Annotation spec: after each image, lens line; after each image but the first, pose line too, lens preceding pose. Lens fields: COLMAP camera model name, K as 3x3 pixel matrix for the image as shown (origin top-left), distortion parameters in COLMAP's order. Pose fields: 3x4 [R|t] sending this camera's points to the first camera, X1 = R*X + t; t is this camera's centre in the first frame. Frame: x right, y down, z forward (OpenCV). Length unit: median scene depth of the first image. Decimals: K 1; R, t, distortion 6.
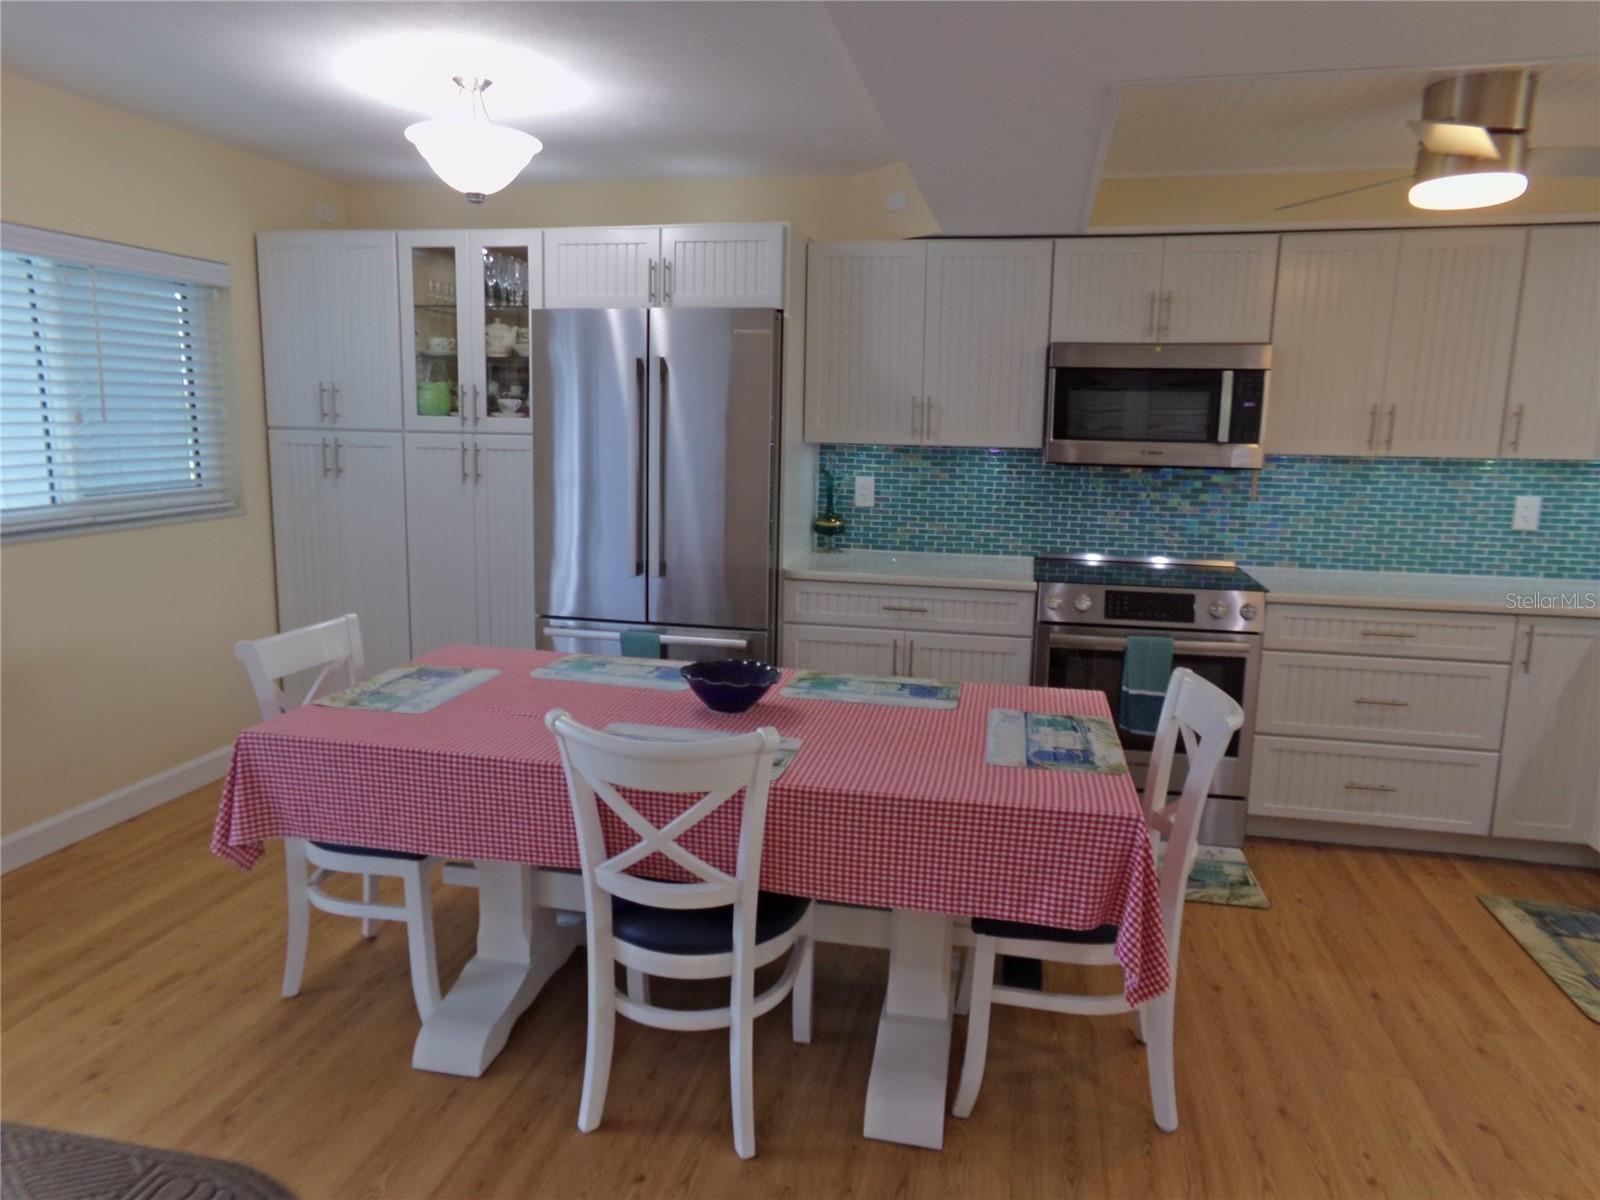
lens RADIAL K [[1110.0, 0, 787.1], [0, 1110.0, 602.8], [0, 0, 1]] dist [-0.061222, 0.098869]
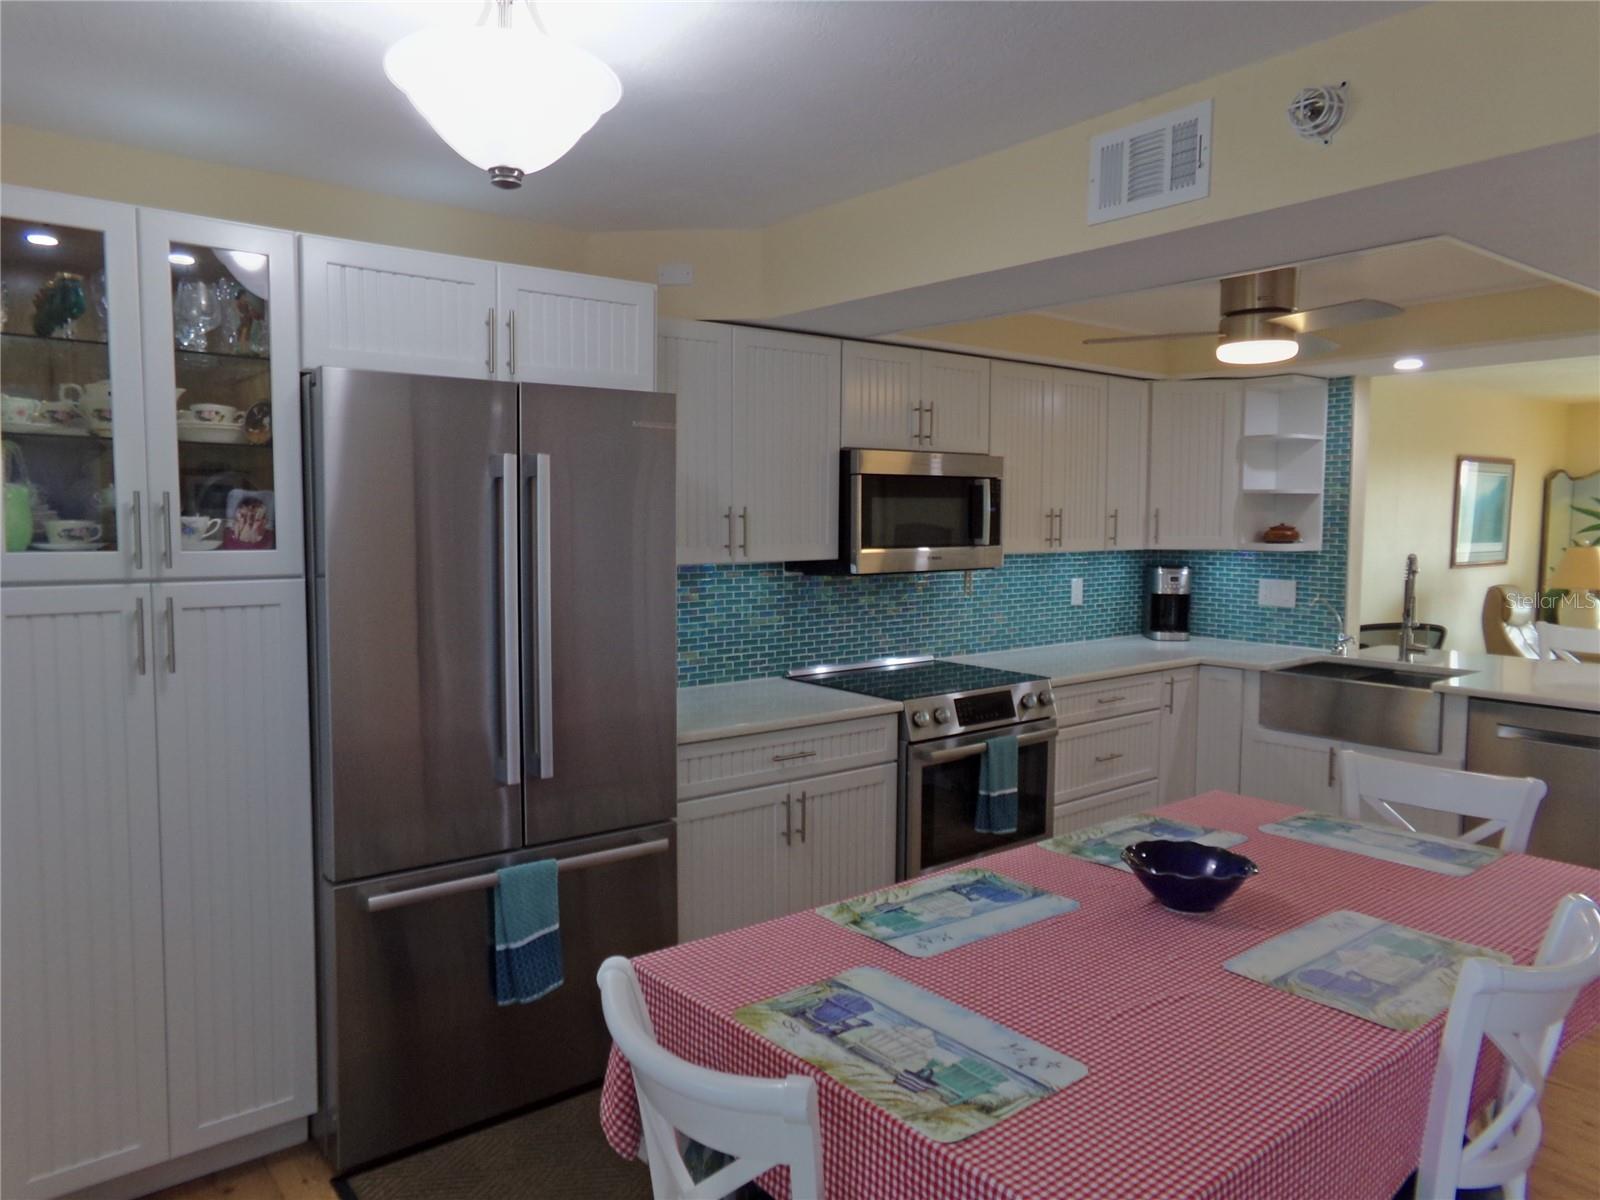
lens RADIAL K [[1110.0, 0, 783.5], [0, 1110.0, 609.3], [0, 0, 1]] dist [-0.061222, 0.098869]
pose [[0.615720, -0.082446, 0.783640, -0.613902], [0.141828, 0.989864, -0.007294, -0.111776], [-0.775096, 0.115633, 0.621173, 0.523511]]
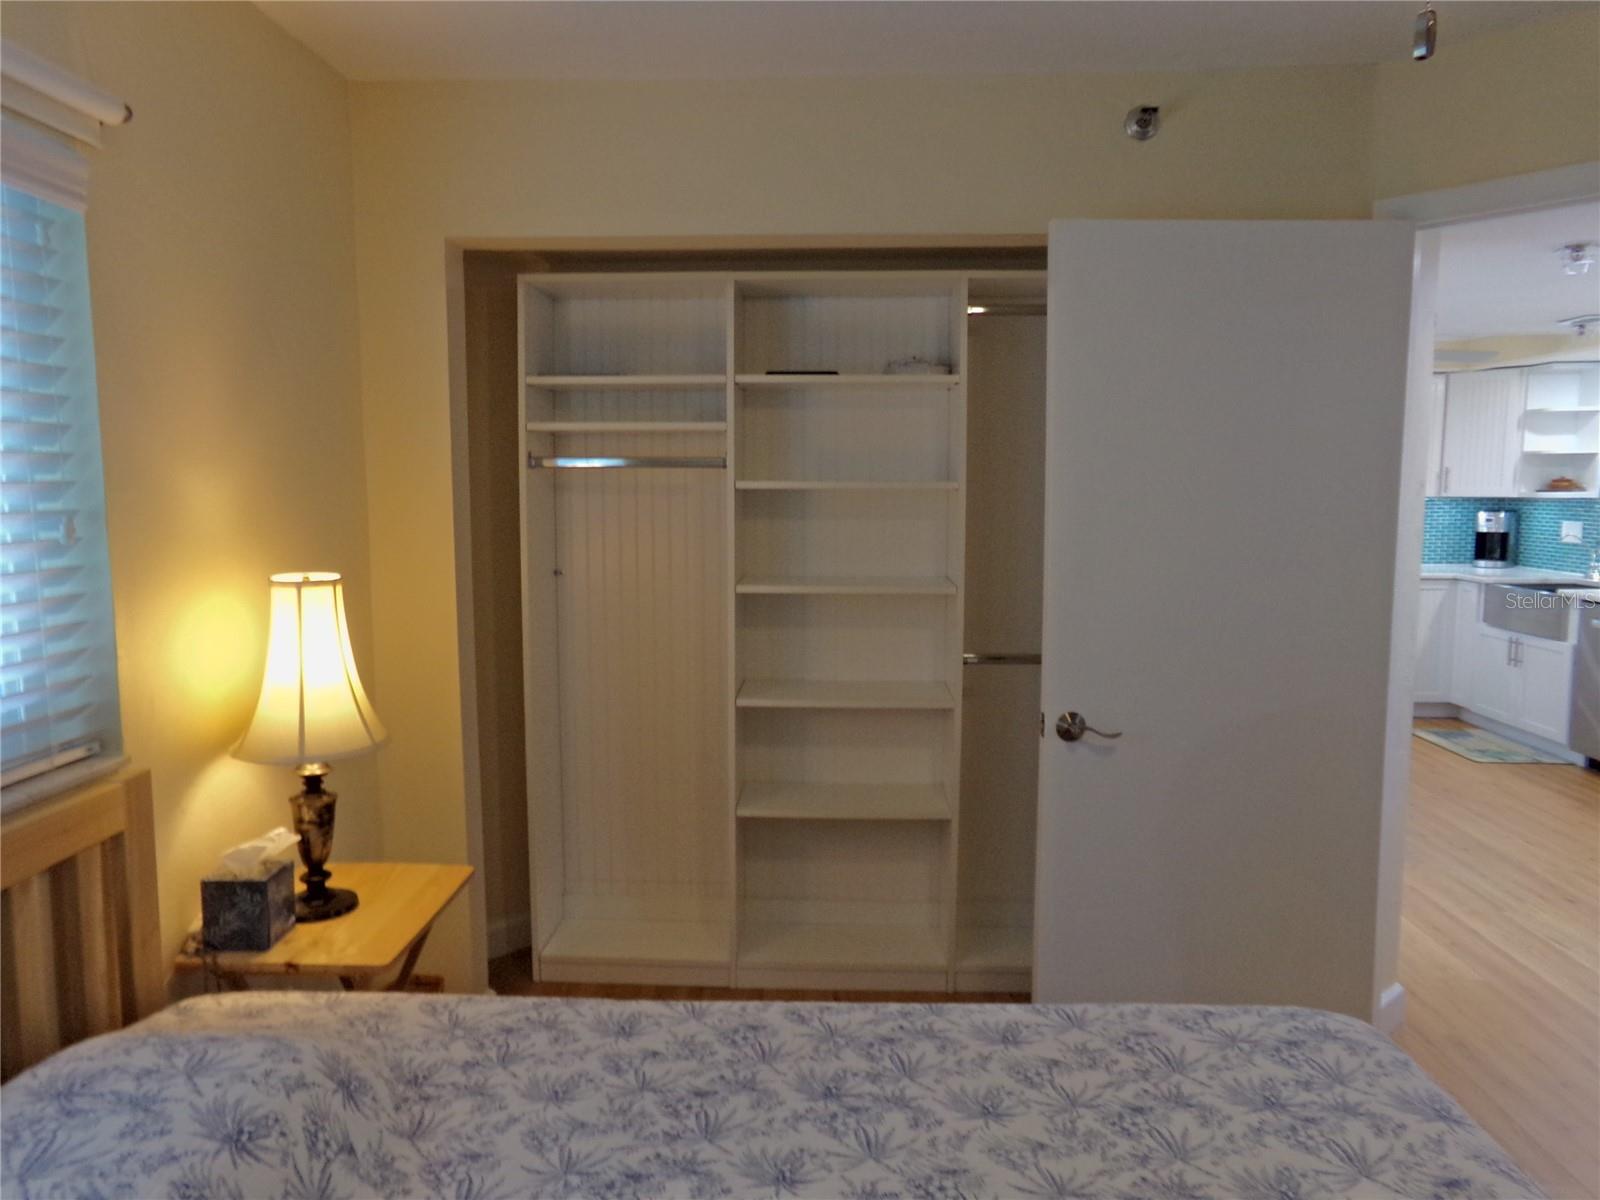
lens RADIAL K [[1110.0, 0, 800.7], [0, 1110.0, 604.7], [0, 0, 1]] dist [-0.061222, 0.098869]
pose [[0.982567, -0.040790, 0.181377, -0.678086], [0.050935, 0.997366, -0.051630, 0.095843], [-0.178794, 0.059969, 0.982057, -0.631937]]
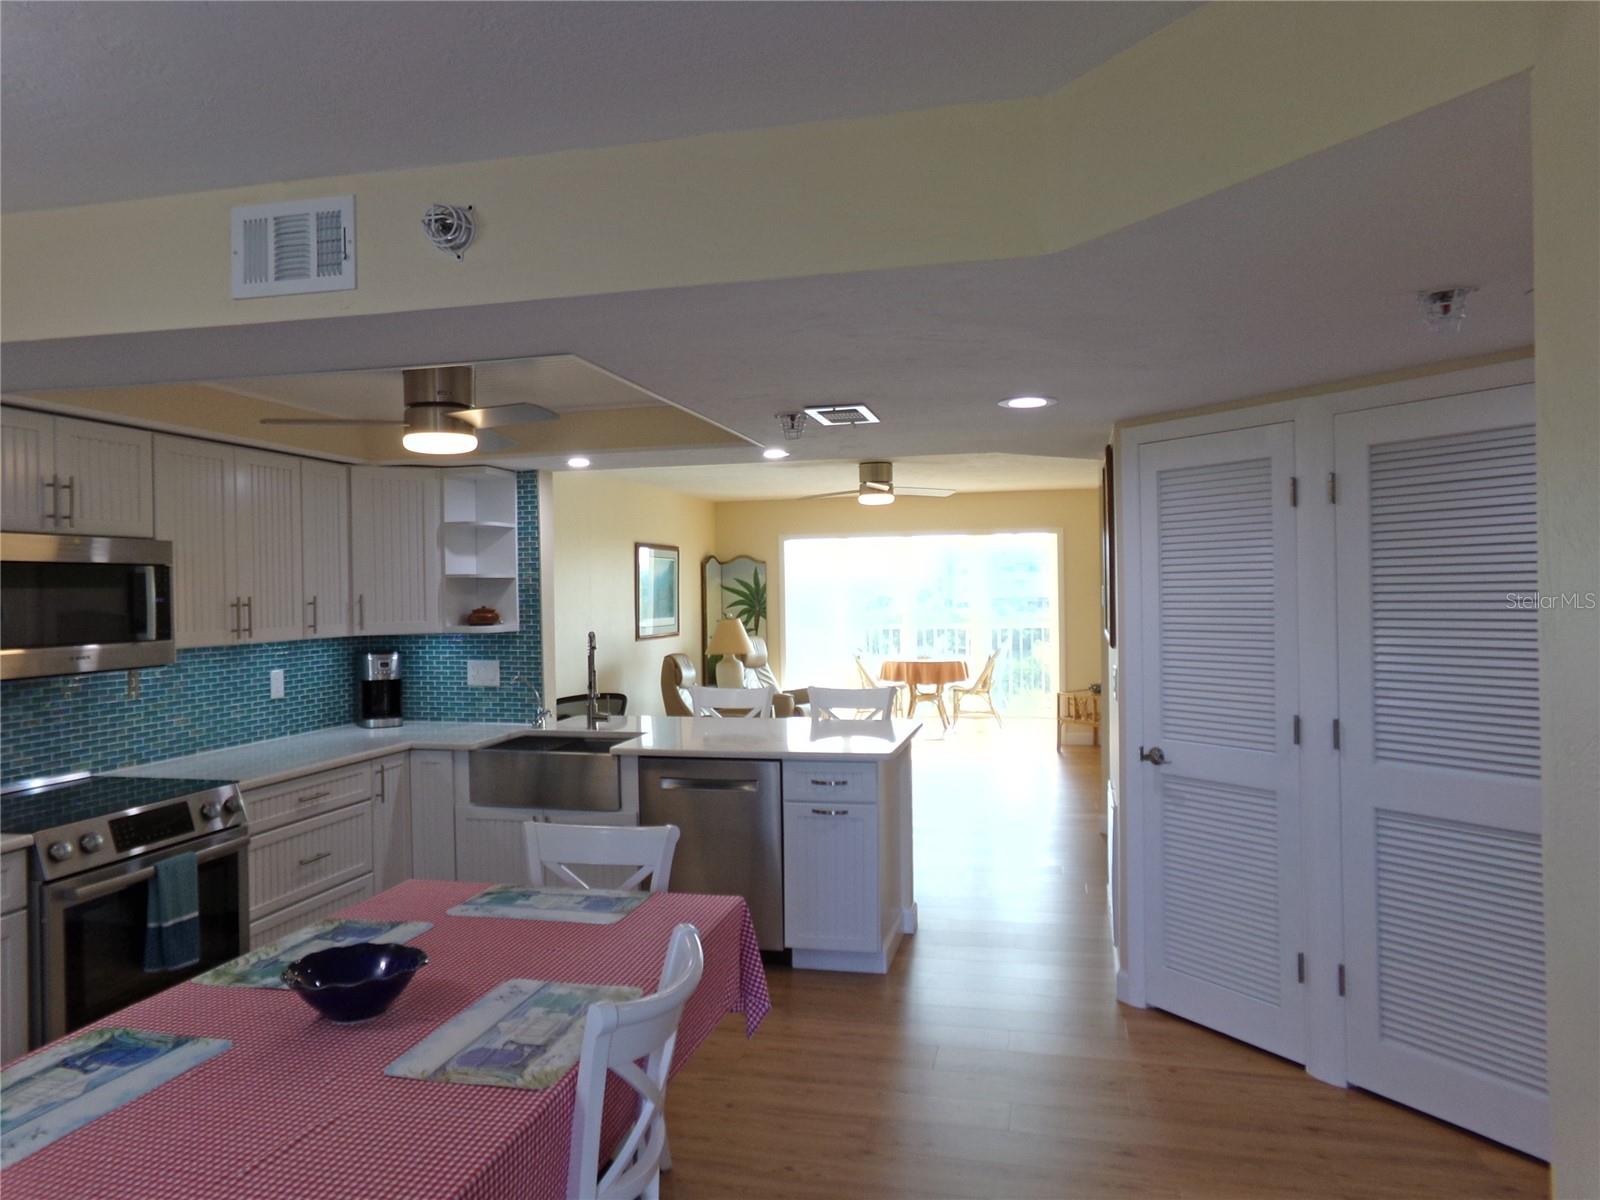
lens RADIAL K [[1110.0, 0, 799.4], [0, 1110.0, 611.0], [0, 0, 1]] dist [-0.061222, 0.098869]
pose [[-0.007970, -0.034642, 0.999368, -0.590759], [0.183018, 0.982468, 0.035516, -0.109415], [-0.983077, 0.183185, -0.001490, 0.480034]]
